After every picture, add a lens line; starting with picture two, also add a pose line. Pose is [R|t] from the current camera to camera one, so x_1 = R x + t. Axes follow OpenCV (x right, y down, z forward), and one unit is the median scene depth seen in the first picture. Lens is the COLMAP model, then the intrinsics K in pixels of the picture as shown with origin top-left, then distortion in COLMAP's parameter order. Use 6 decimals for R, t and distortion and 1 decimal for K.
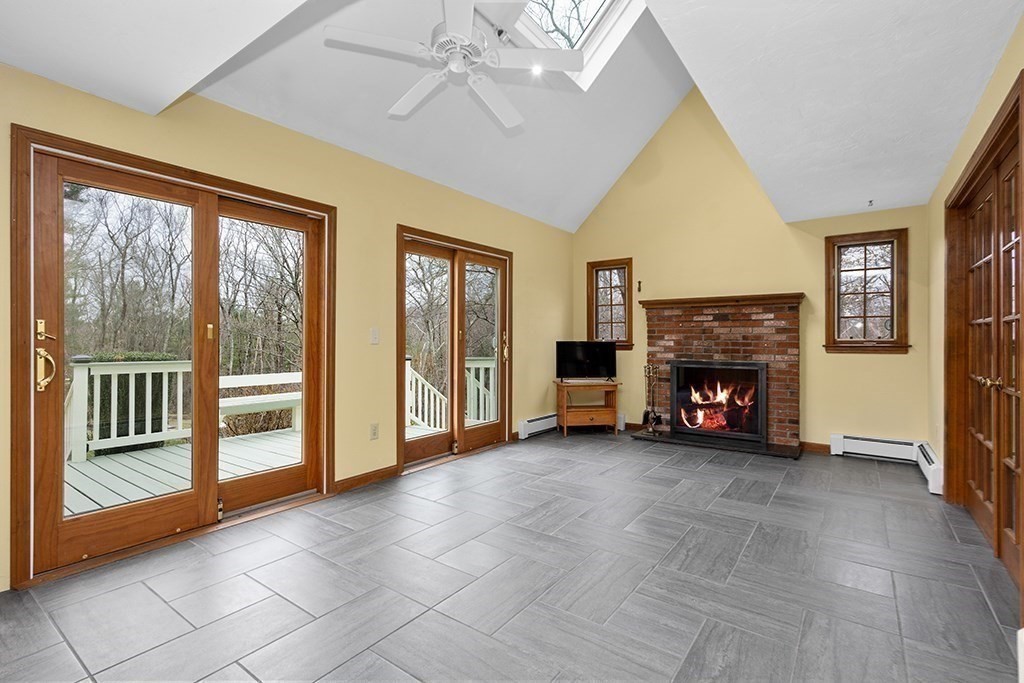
lens RADIAL K [[471.4, 0, 512.1], [0, 471.4, 338.1], [0, 0, 1]] dist [0.014568, 0.000352]
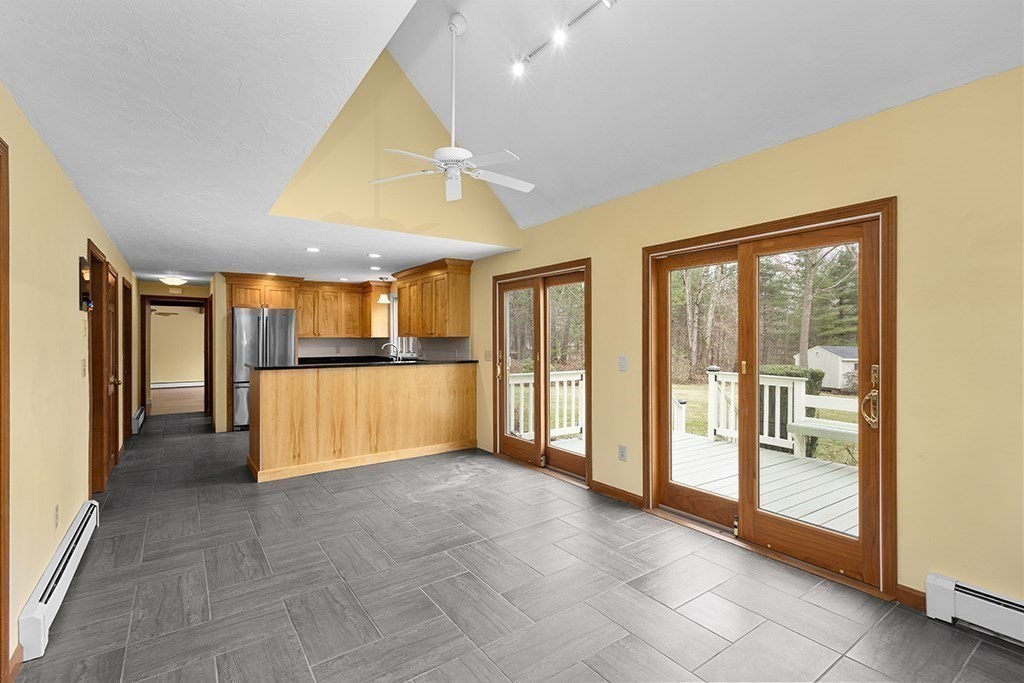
lens RADIAL K [[471.4, 0, 512.1], [0, 471.4, 338.1], [0, 0, 1]] dist [0.014568, 0.000352]
pose [[-0.319159, -0.000957, -0.947701, 0.590676], [0.003977, 0.999989, -0.002349, -0.043837], [0.947693, -0.004519, -0.319152, 0.824916]]
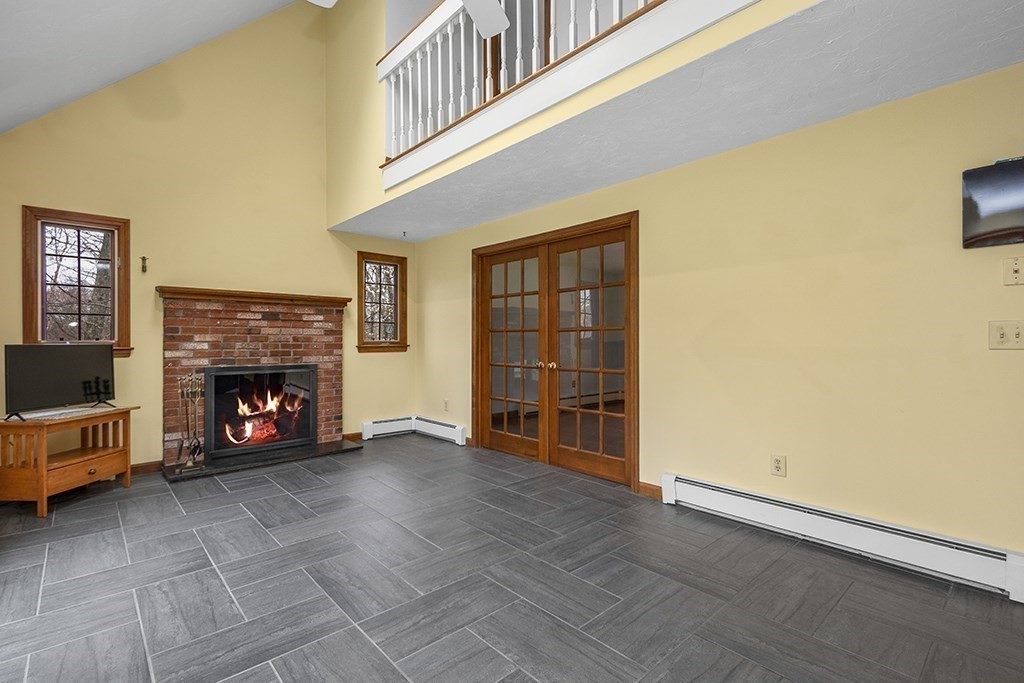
lens RADIAL K [[471.4, 0, 512.1], [0, 471.4, 338.1], [0, 0, 1]] dist [0.014568, 0.000352]
pose [[0.203331, 0.004498, 0.979100, -0.355665], [-0.002492, 0.999989, -0.004077, 0.000068], [-0.979107, -0.001611, 0.203340, 0.384637]]
